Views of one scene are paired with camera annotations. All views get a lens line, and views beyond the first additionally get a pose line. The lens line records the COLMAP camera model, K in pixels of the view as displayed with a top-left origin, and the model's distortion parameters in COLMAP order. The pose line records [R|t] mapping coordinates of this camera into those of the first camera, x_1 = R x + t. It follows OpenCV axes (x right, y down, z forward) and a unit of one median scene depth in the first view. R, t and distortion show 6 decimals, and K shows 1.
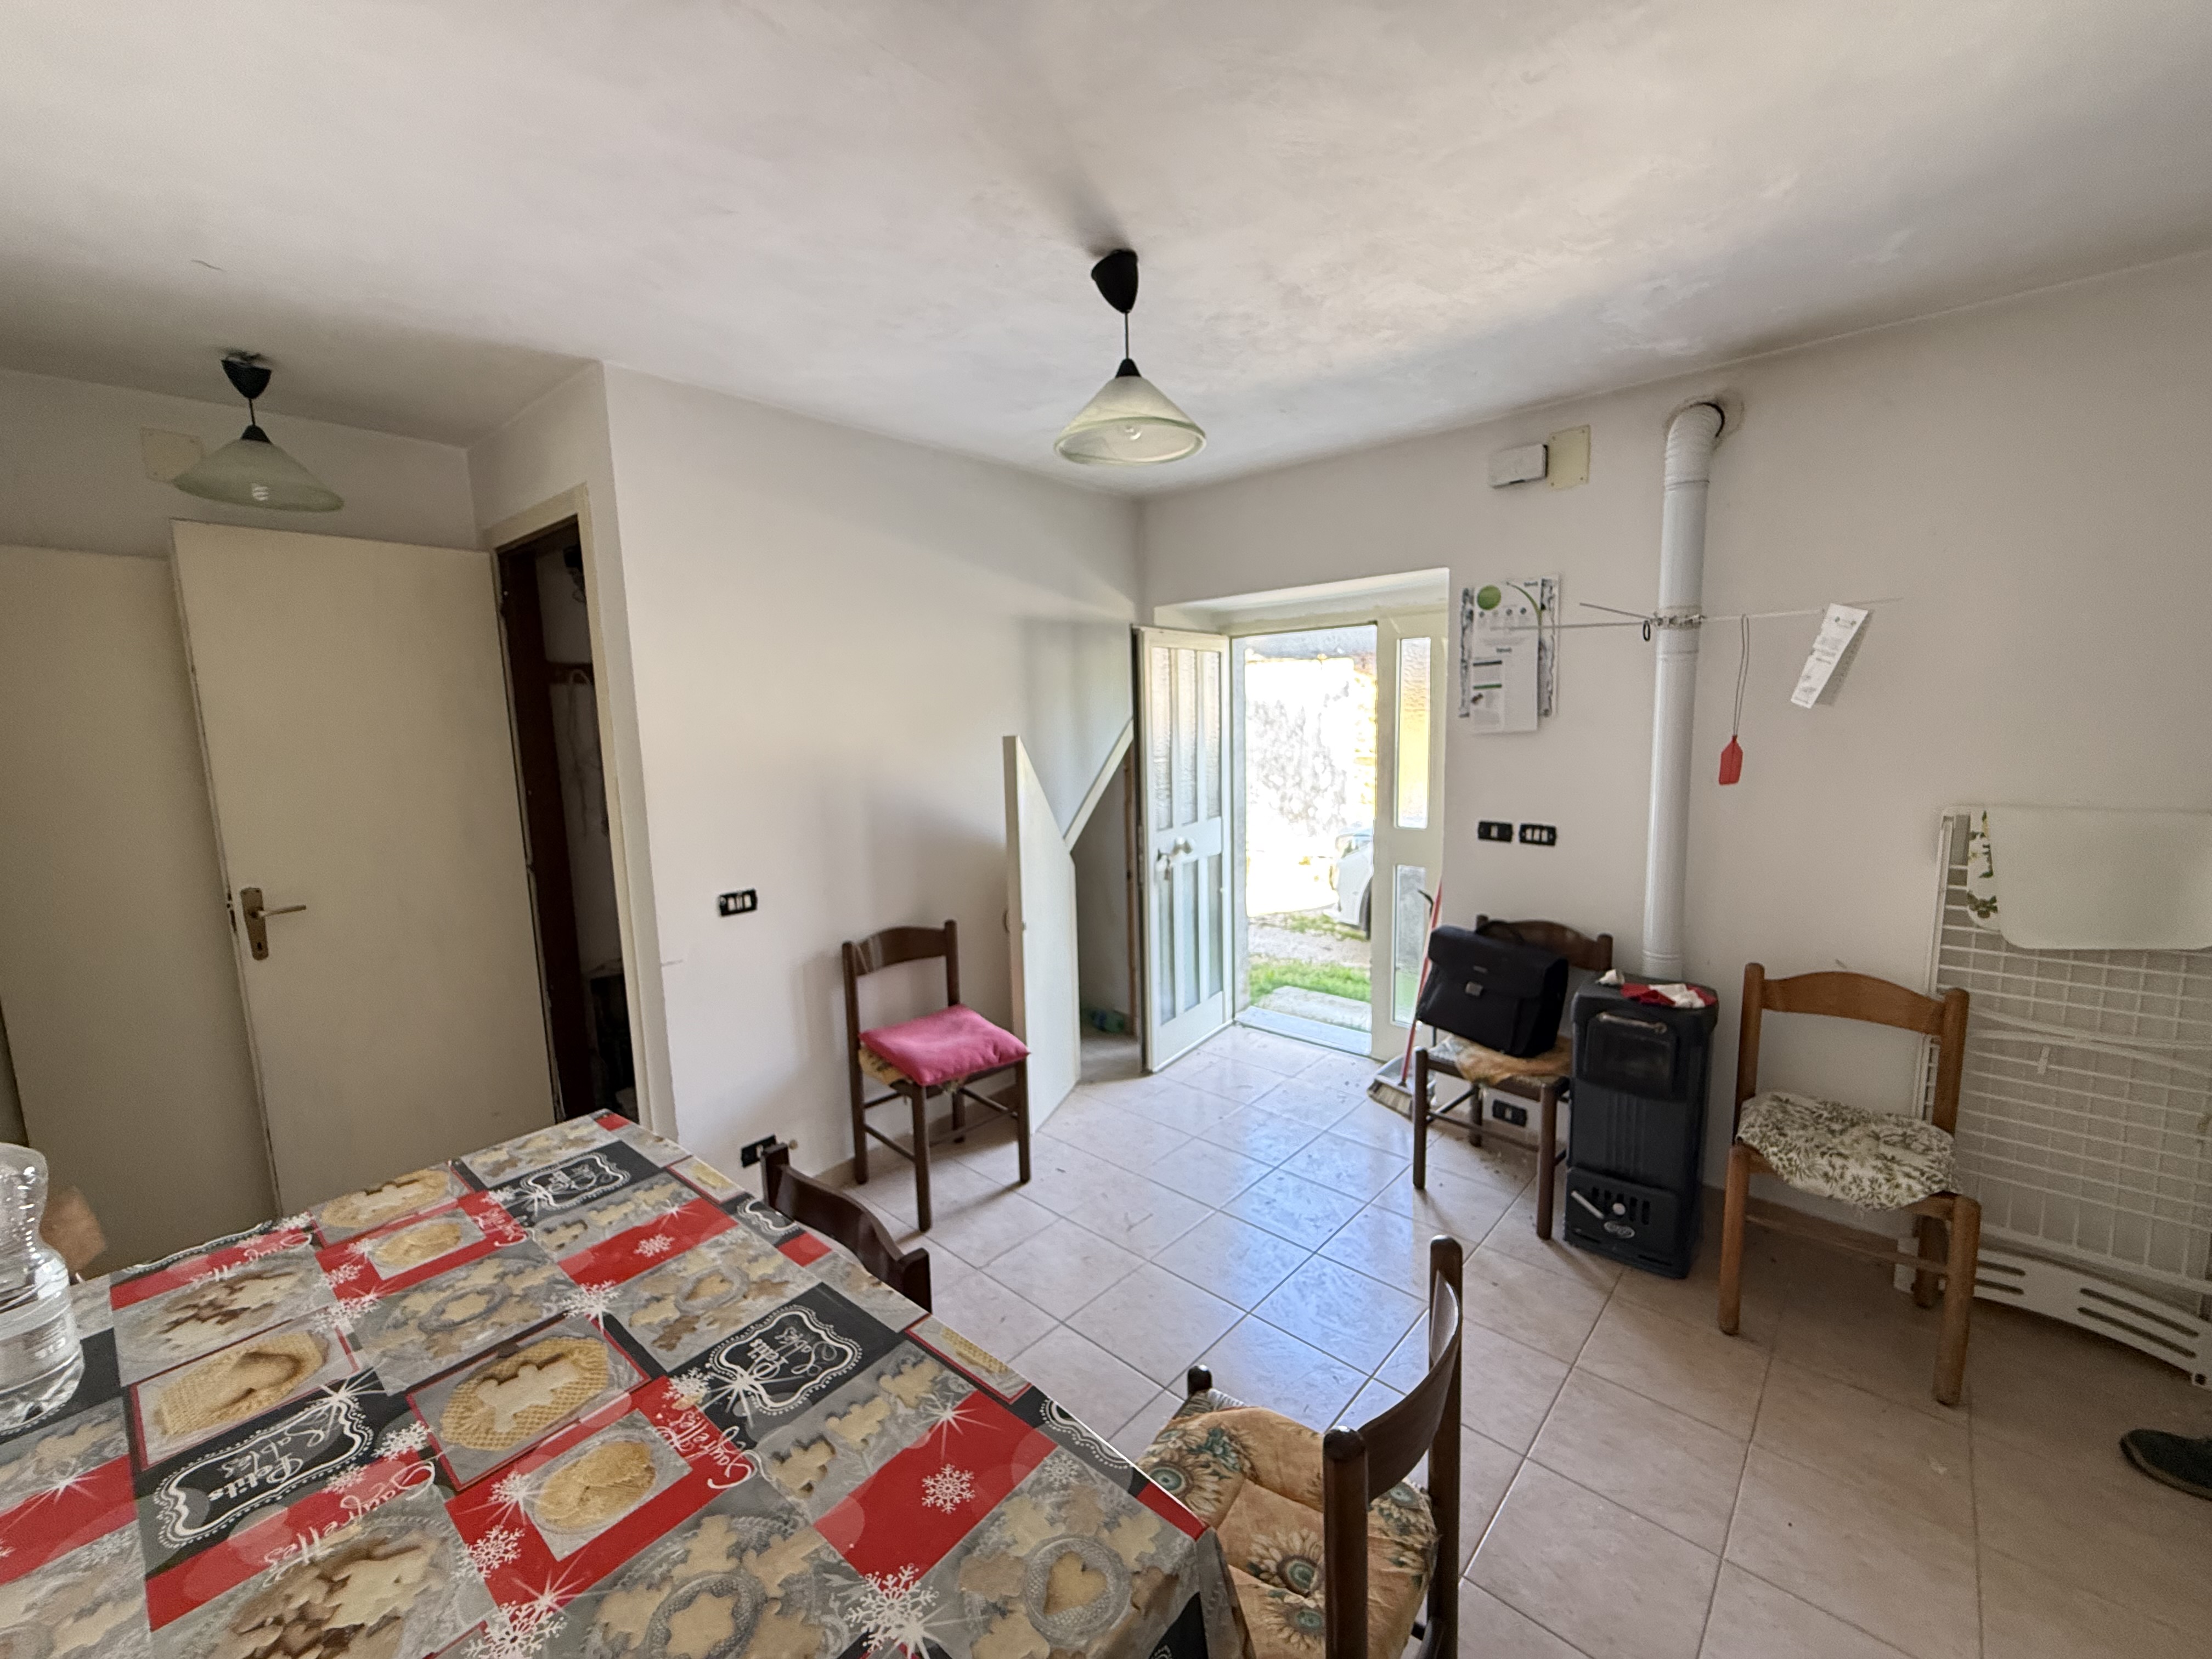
lens RADIAL K [[886.6, 0, 1105.7], [0, 886.6, 833.7], [0, 0, 1]] dist [0.000490, 0.000001]
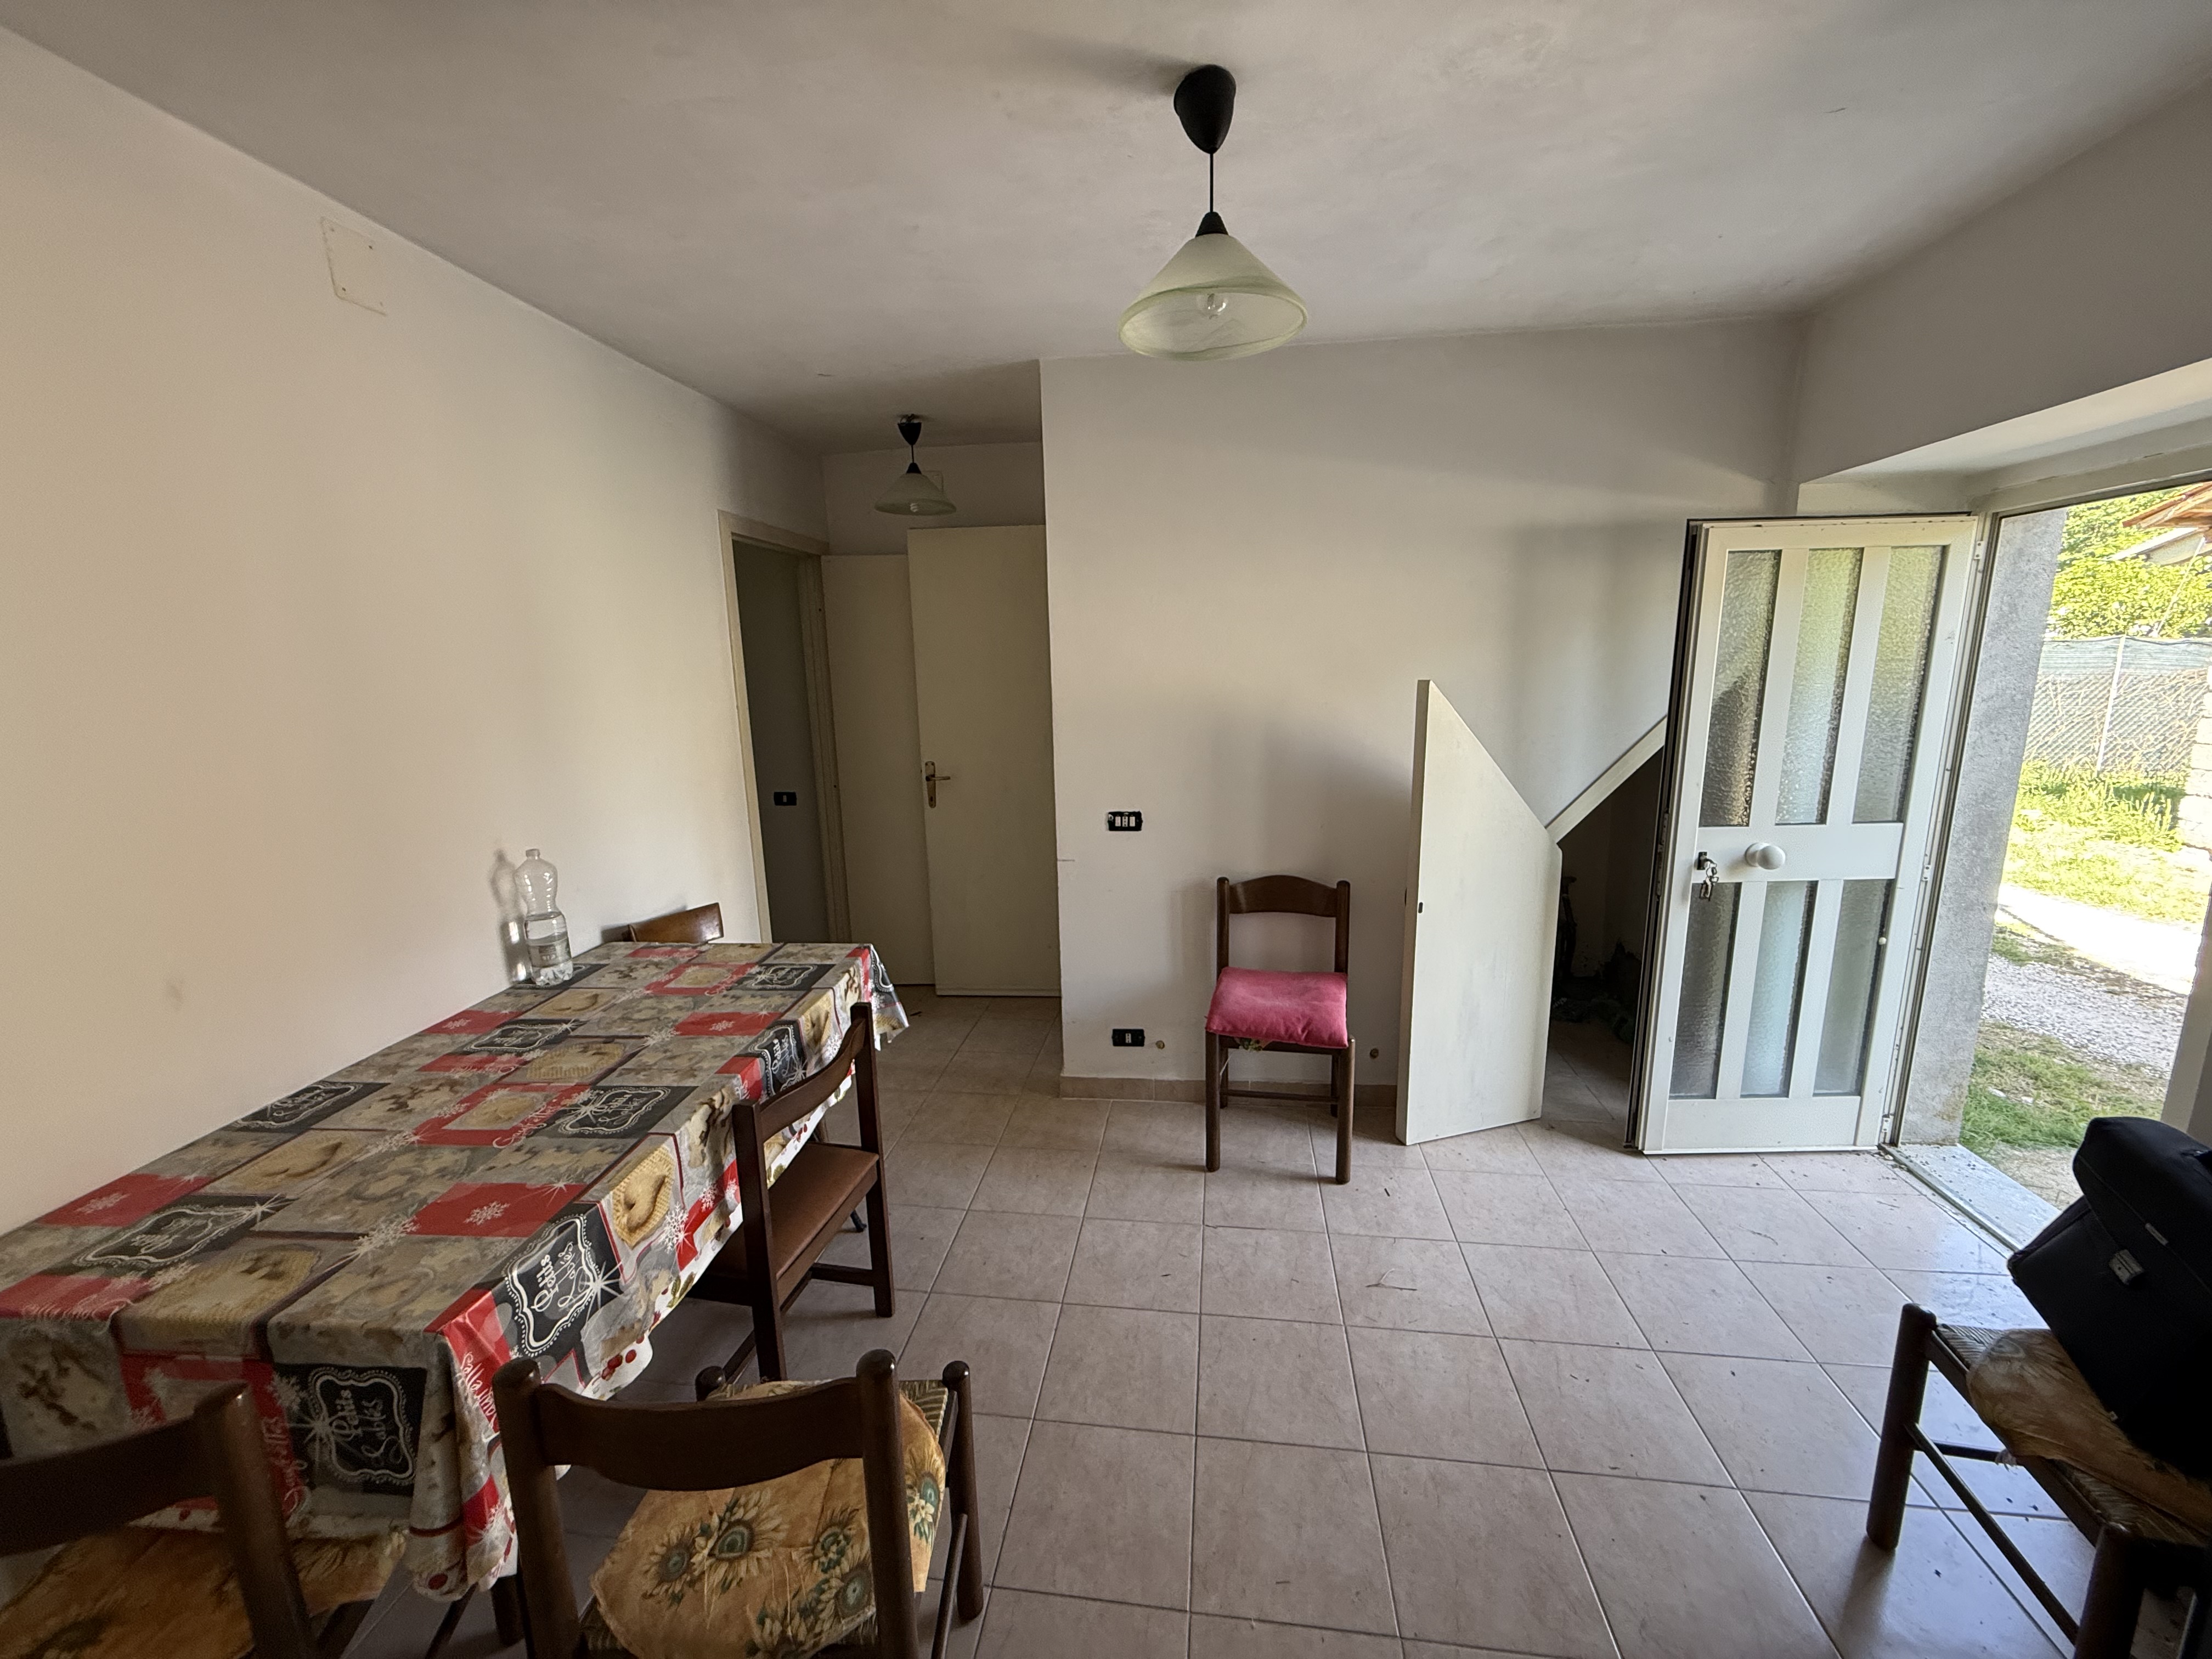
lens RADIAL K [[880.0, 0, 1105.0], [0, 880.0, 834.0], [0, 0, 1]] dist [0.000221, 0.000160]
pose [[0.571906, 0.175624, -0.801299, 0.596111], [-0.105251, 0.984450, 0.140646, -0.077508], [0.813539, 0.003901, 0.581498, 0.400766]]
